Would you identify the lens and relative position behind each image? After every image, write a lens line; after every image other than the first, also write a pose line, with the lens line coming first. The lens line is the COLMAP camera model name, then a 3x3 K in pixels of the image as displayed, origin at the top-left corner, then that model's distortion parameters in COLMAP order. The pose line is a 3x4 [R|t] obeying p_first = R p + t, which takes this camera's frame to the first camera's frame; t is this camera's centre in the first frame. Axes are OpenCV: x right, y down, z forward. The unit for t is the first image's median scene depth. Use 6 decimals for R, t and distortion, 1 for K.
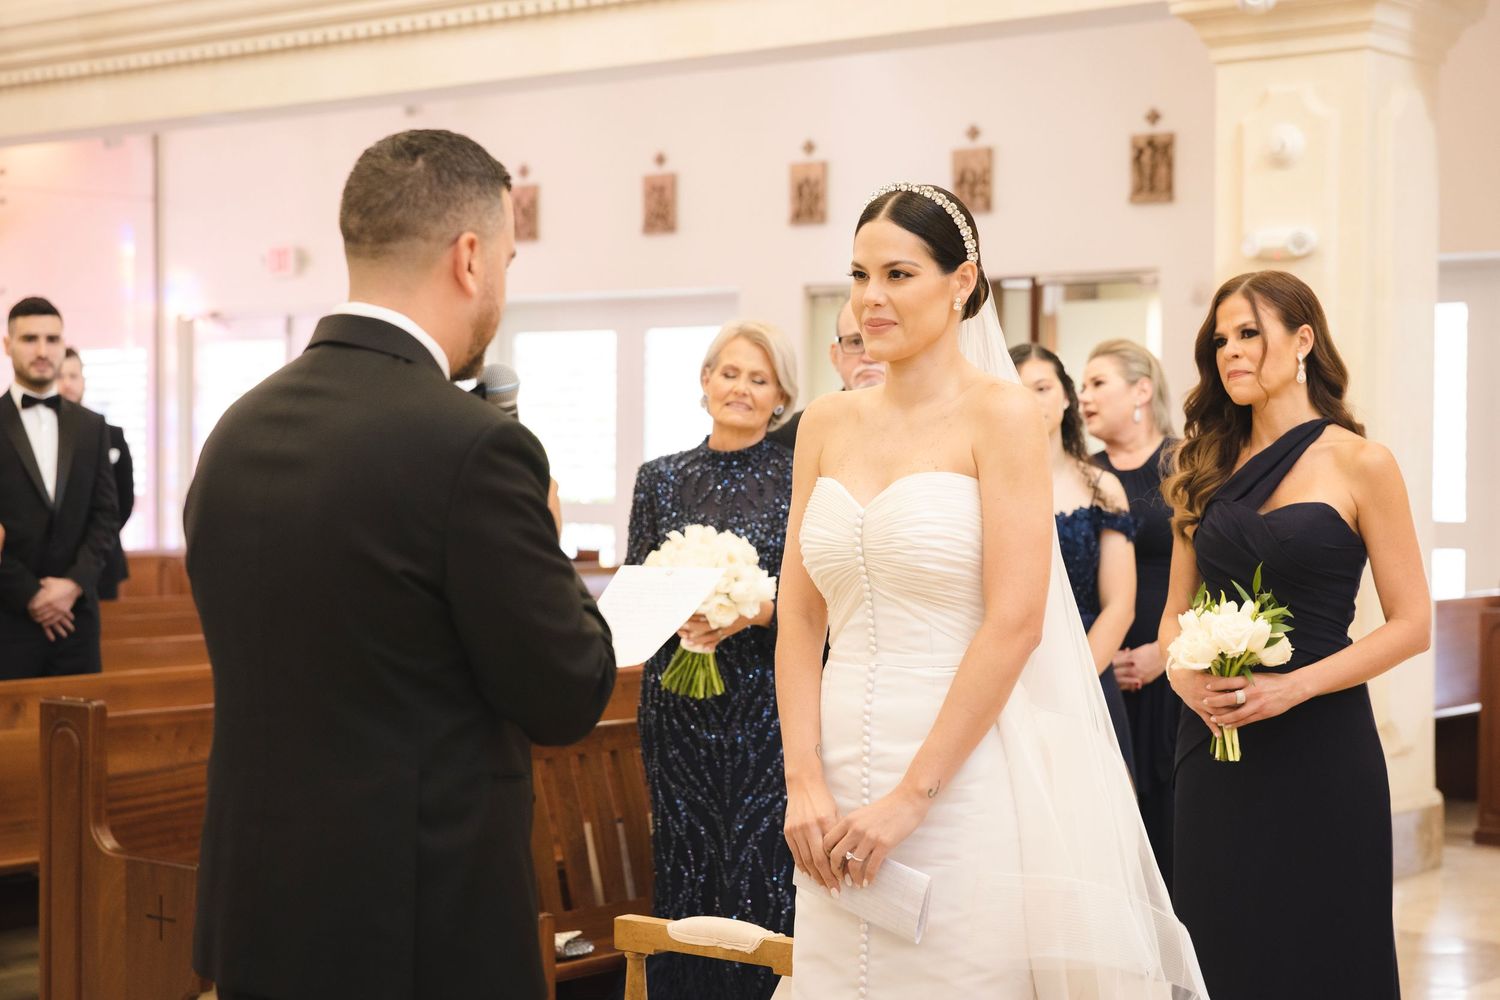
lens RADIAL K [[2717.0, 0, 738.6], [0, 2717.0, 495.5], [0, 0, 1]] dist [0.002014, 0.000000]
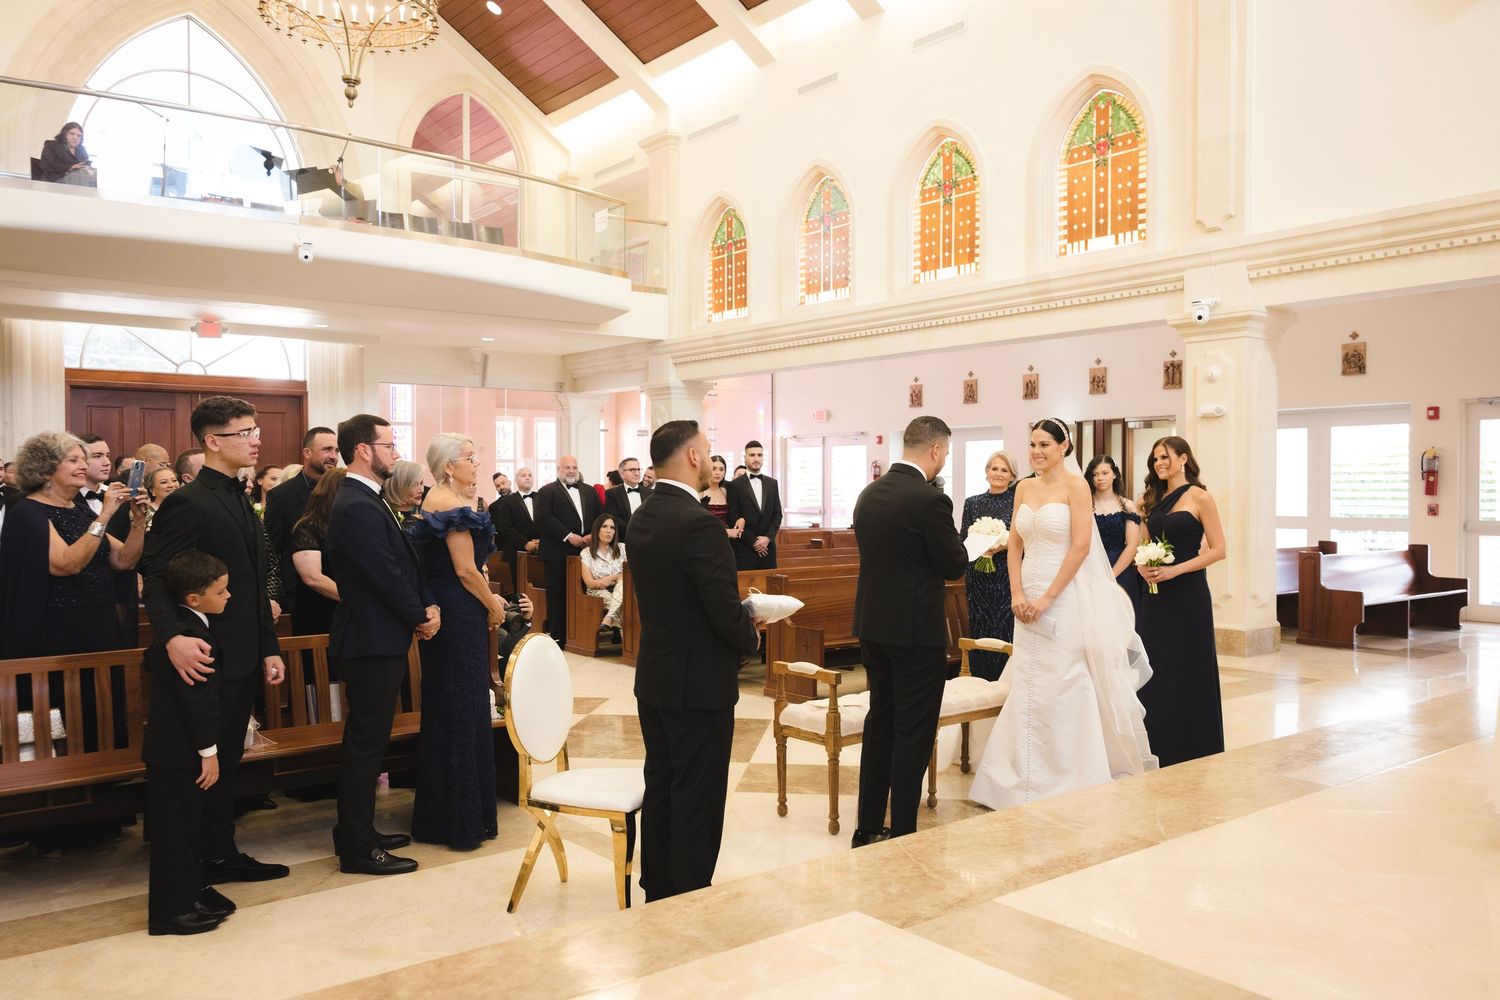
lens RADIAL K [[1164.1, 0, 742.1], [0, 1164.1, 502.4], [0, 0, 1]] dist [0.000211, 0.004509]
pose [[0.975373, -0.002806, -0.220543, 0.008959], [0.002190, 0.999993, -0.003036, -0.004693], [0.220550, 0.002478, 0.975372, -0.410845]]
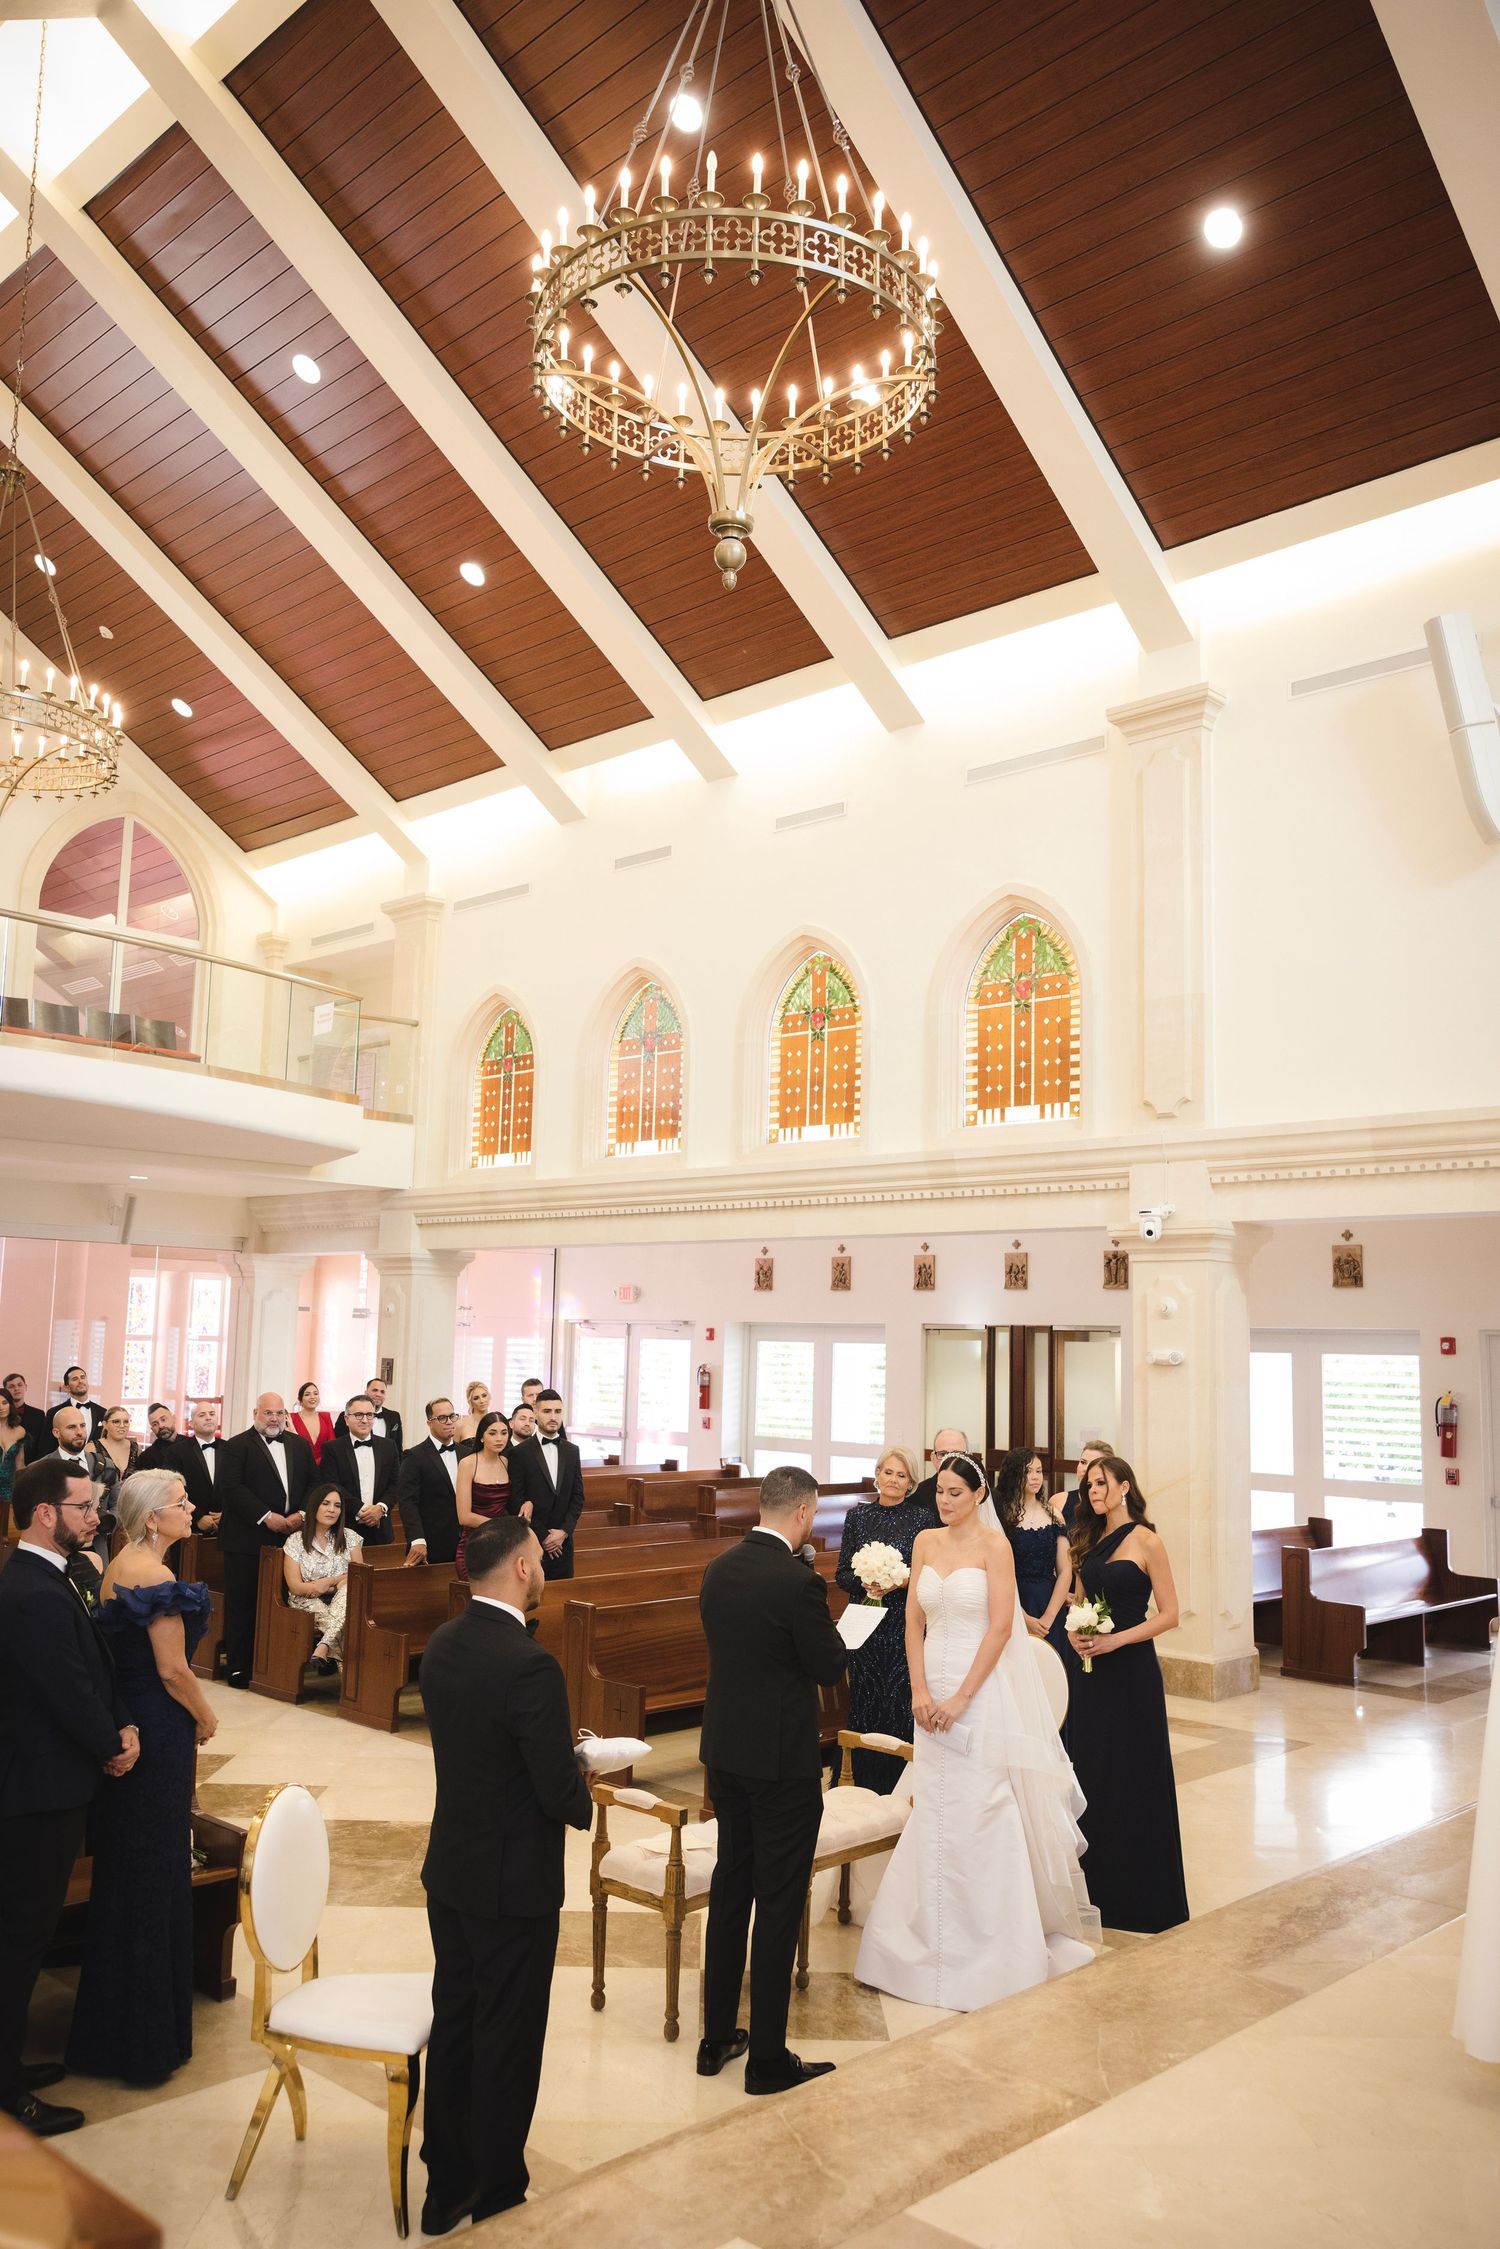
lens RADIAL K [[1745.3, 0, 743.2], [0, 1745.3, 1128.0], [0, 0, 1]] dist [0.000211, 0.004509]
pose [[0.996805, 0.008402, -0.079432, -0.011443], [-0.019588, 0.989798, -0.141126, -0.149903], [0.077436, 0.142231, 0.986800, -0.591354]]
